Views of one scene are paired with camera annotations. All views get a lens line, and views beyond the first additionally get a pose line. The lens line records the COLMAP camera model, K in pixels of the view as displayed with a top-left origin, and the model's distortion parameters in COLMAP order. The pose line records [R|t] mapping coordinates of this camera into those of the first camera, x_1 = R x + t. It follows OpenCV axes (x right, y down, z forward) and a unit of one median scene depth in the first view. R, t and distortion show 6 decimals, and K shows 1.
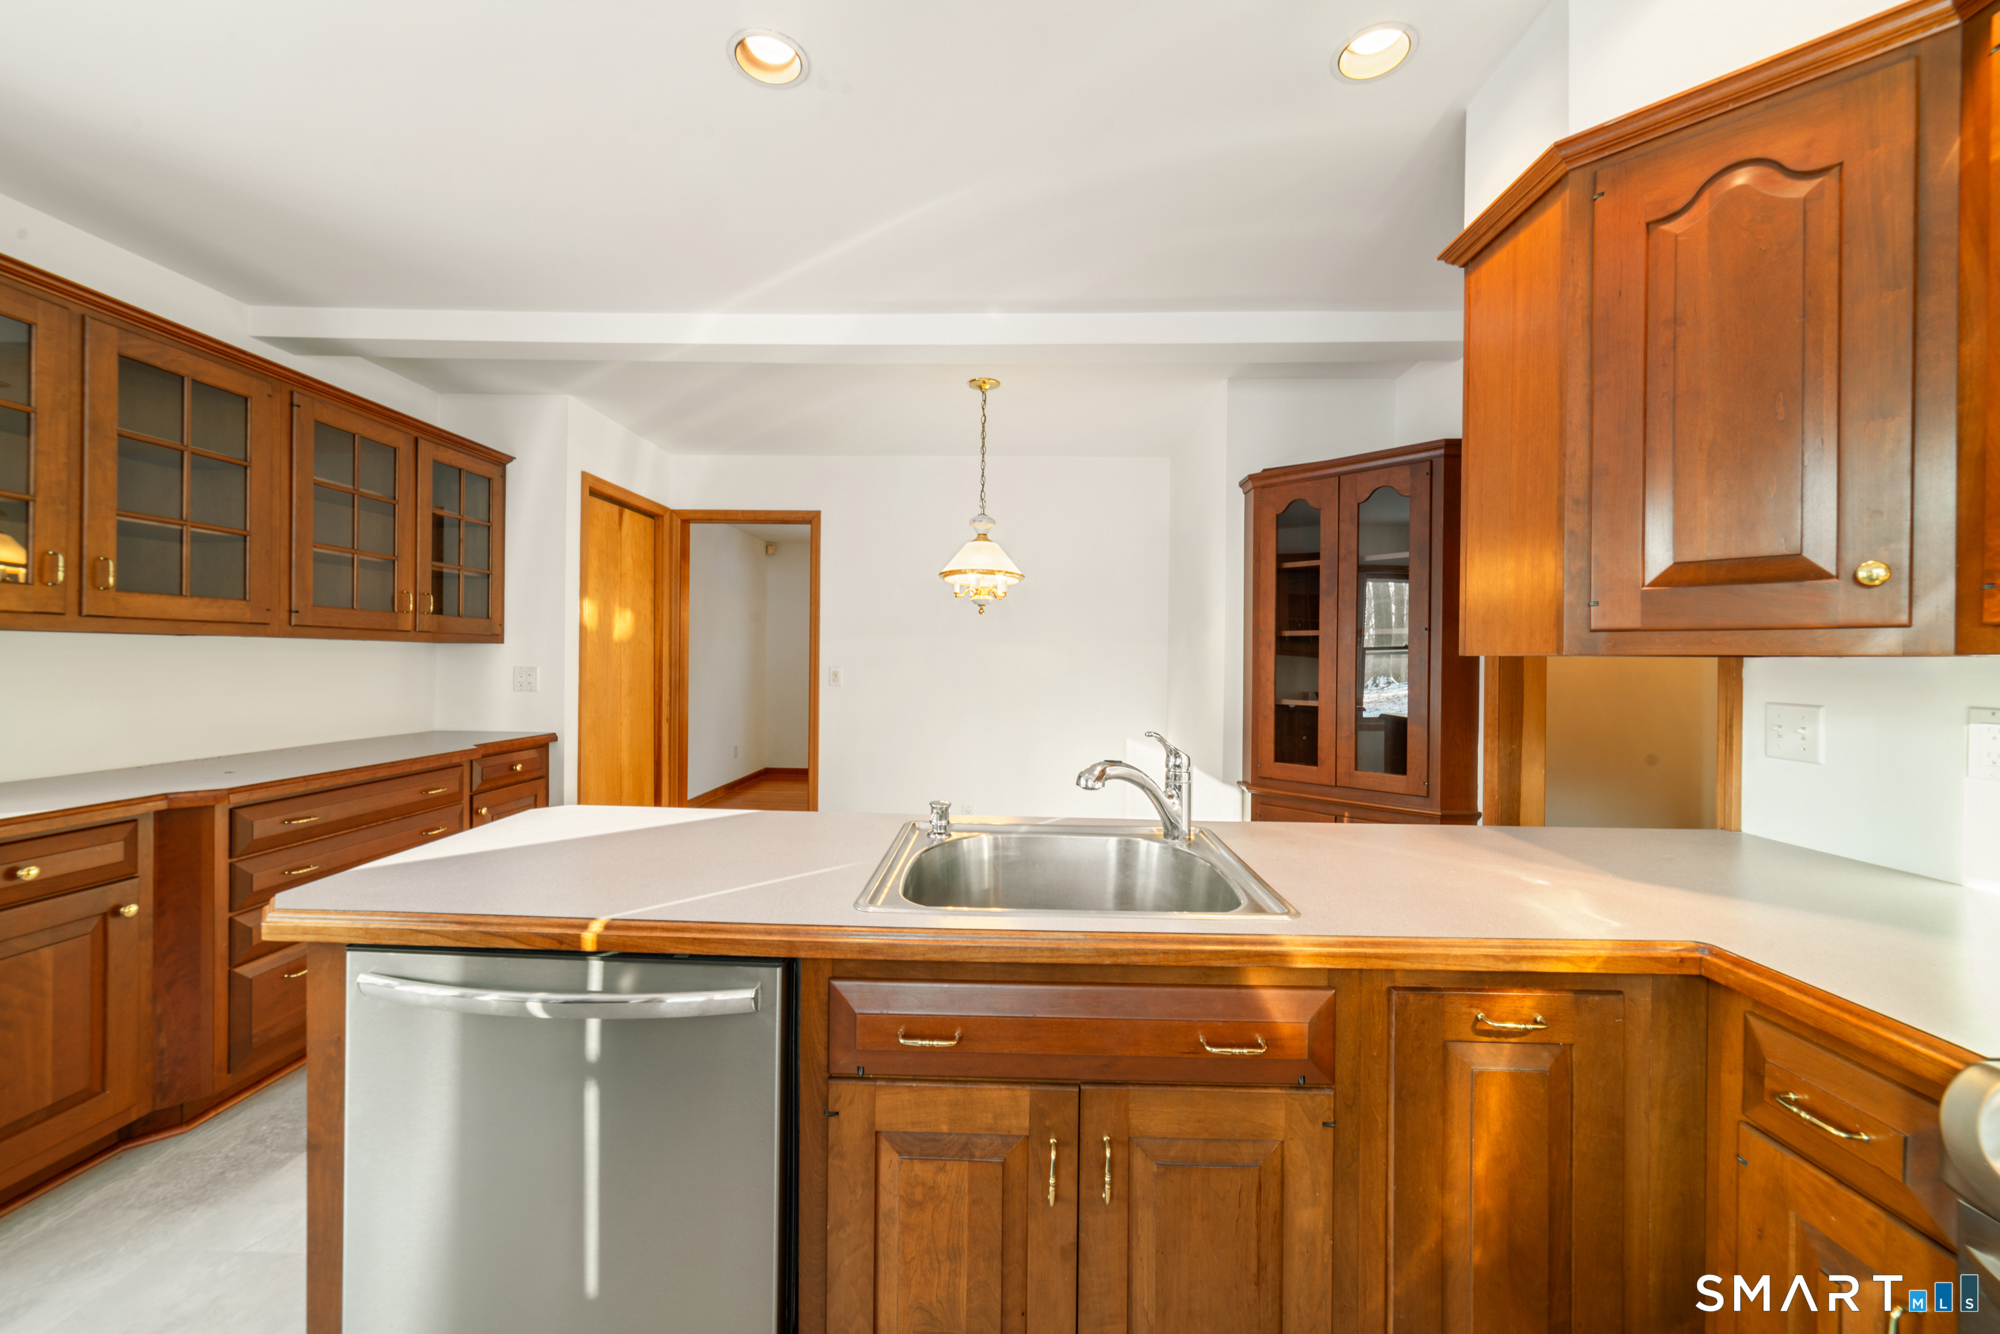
lens RADIAL K [[772.4, 0, 1005.4], [0, 772.4, 666.2], [0, 0, 1]] dist [-0.001340, 0.000222]
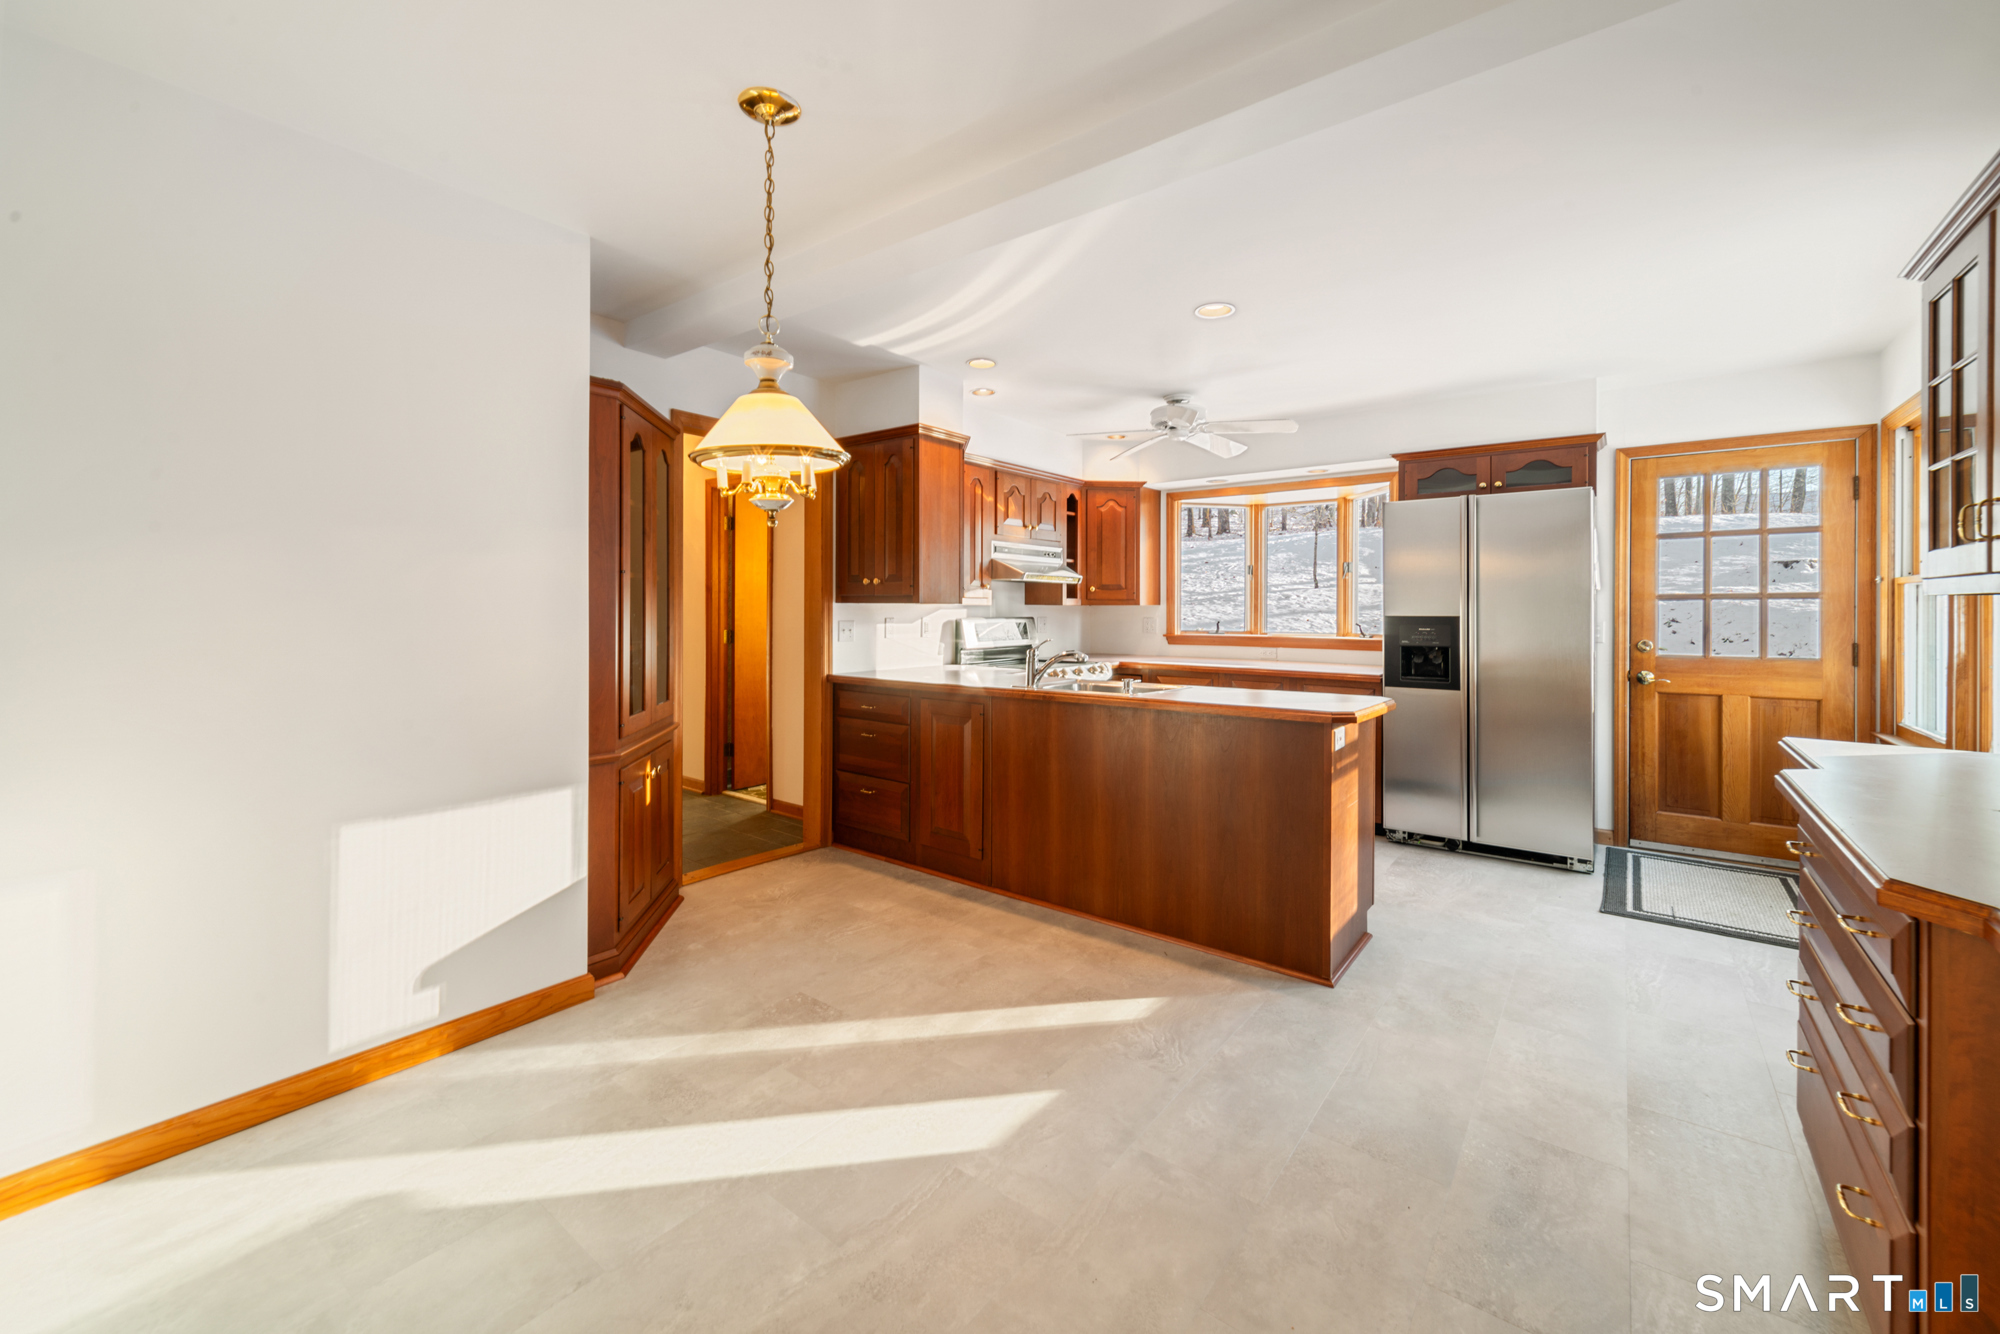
lens RADIAL K [[793.3, 0, 1007.1], [0, 793.3, 610.7], [0, 0, 1]] dist [-0.001021, -0.000039]
pose [[-0.805613, -0.016883, 0.592202, -0.512585], [-0.008155, 0.999815, 0.017410, -0.016710], [-0.592387, 0.009197, -0.805601, 1.377245]]
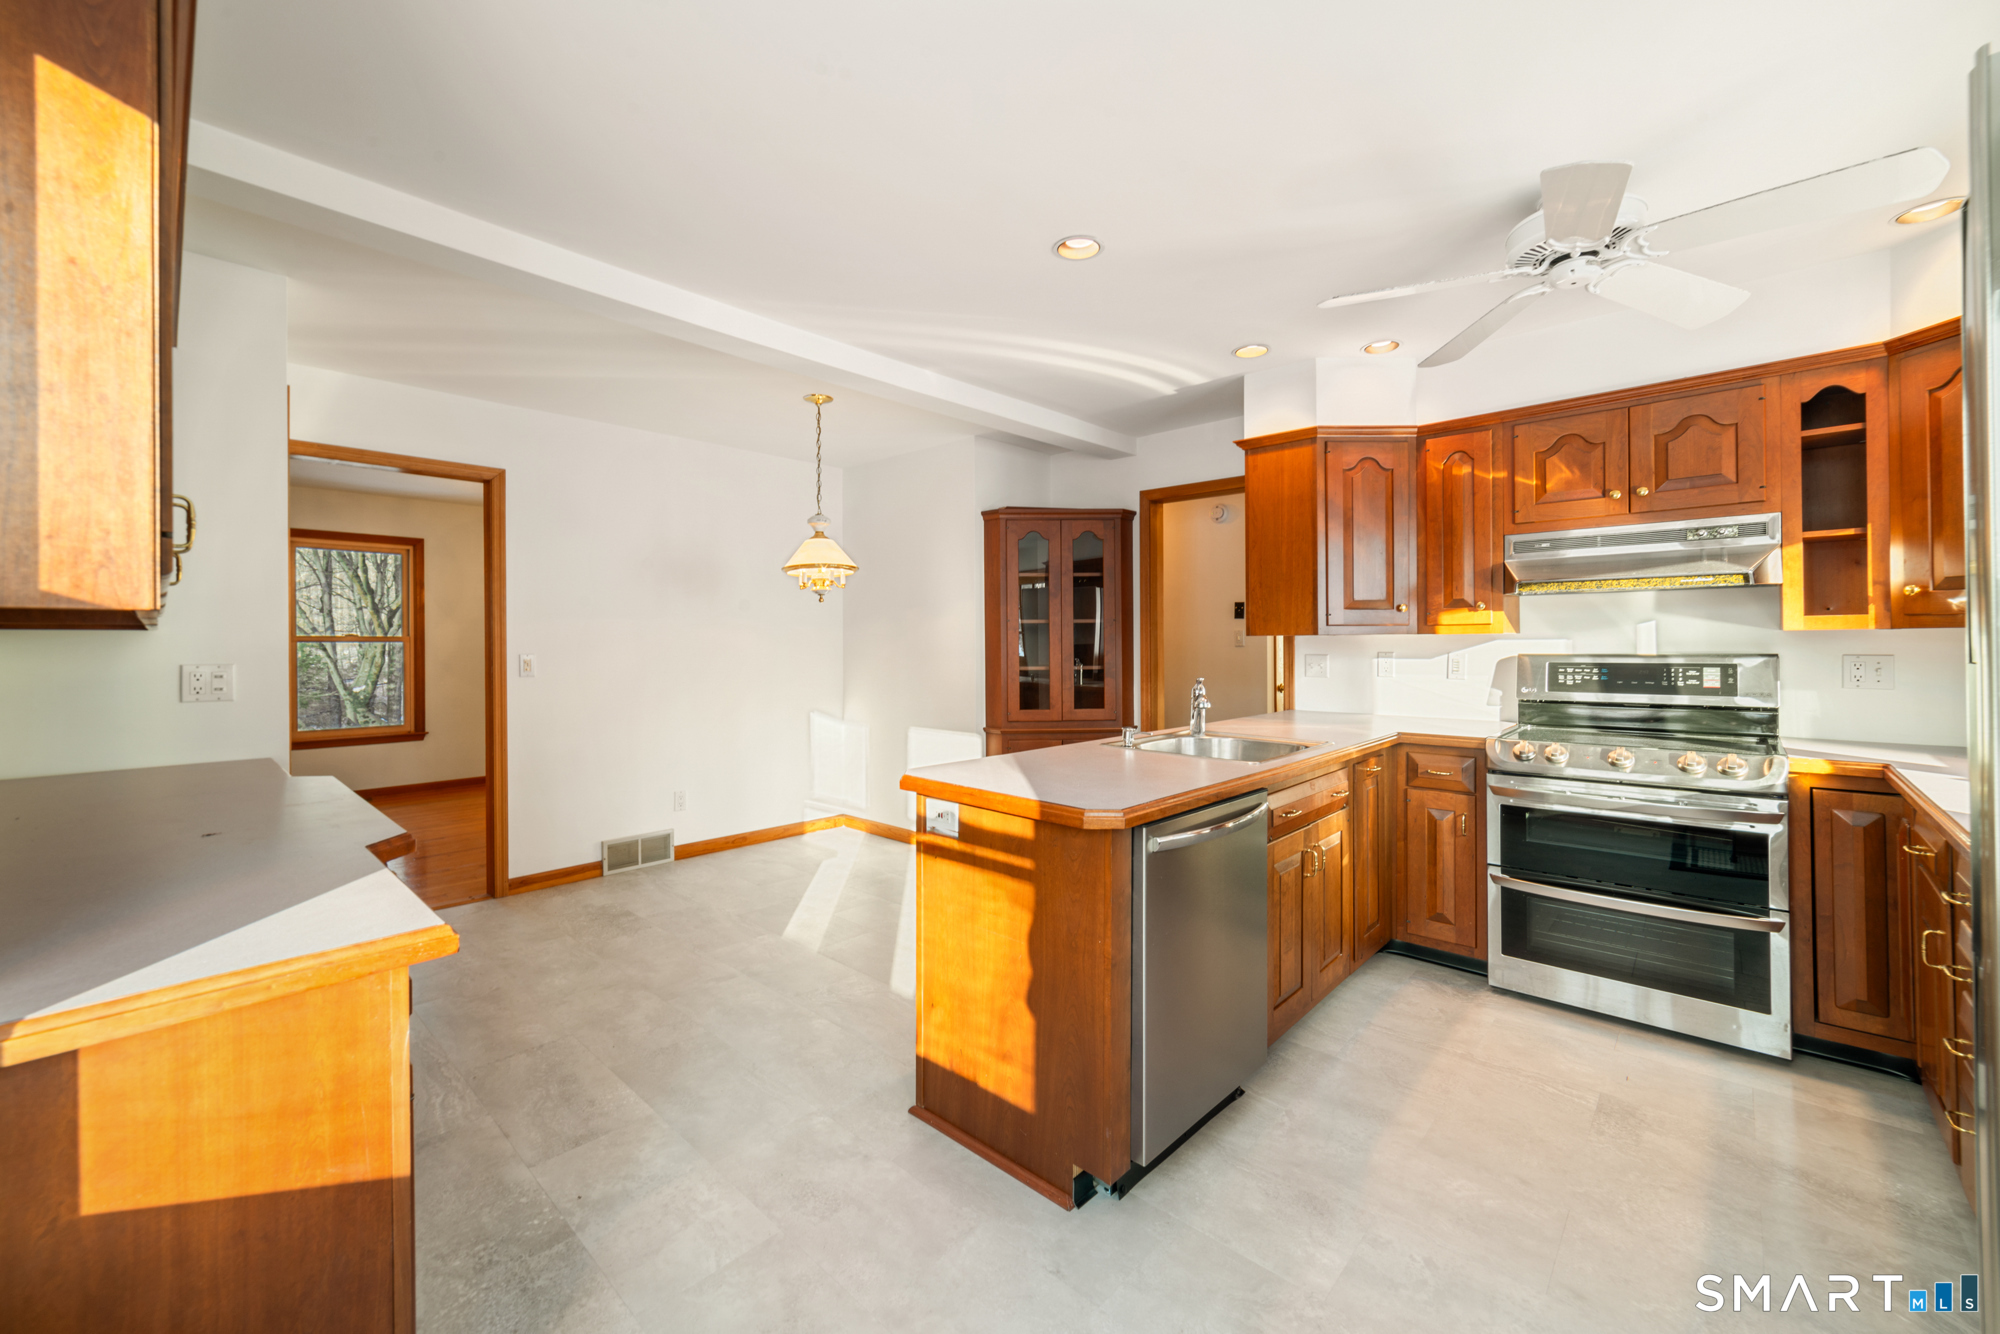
lens RADIAL K [[791.0, 0, 994.7], [0, 791.0, 645.0], [0, 0, 1]] dist [-0.000263, 0.000505]
pose [[0.663875, -0.018802, 0.747607, -0.740405], [0.021013, 0.999758, 0.006484, -0.007055], [-0.747548, 0.011405, 0.664110, 0.042411]]
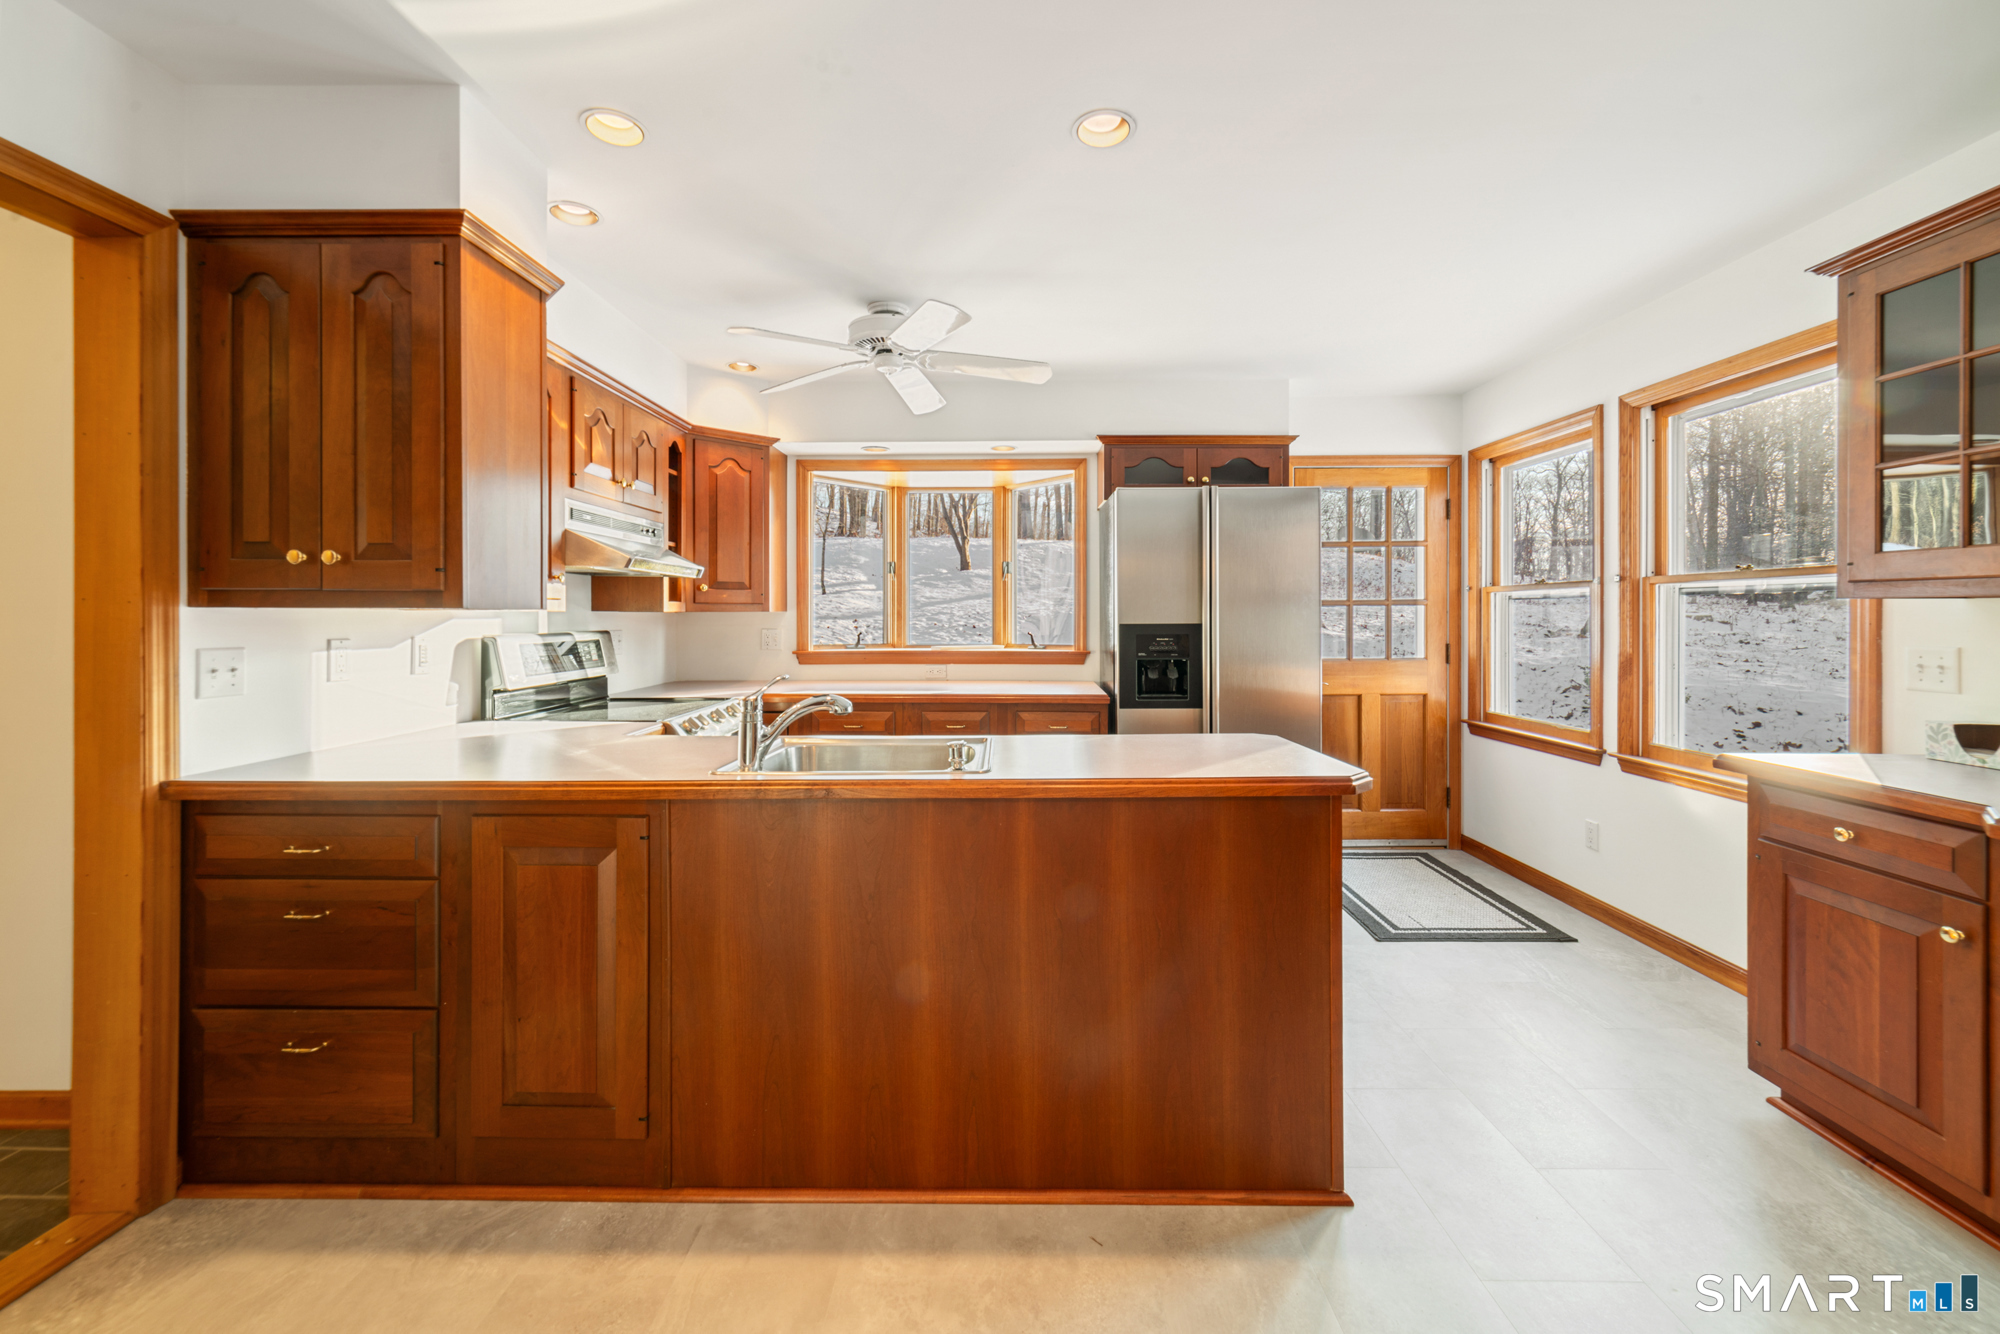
lens RADIAL K [[789.1, 0, 1002.8], [0, 789.1, 619.1], [0, 0, 1]] dist [-0.001159, 0.001057]
pose [[-0.999858, -0.011293, -0.012497, -0.067742], [-0.011451, 0.999854, 0.012678, -0.008936], [0.012352, 0.012819, -0.999842, 1.042411]]
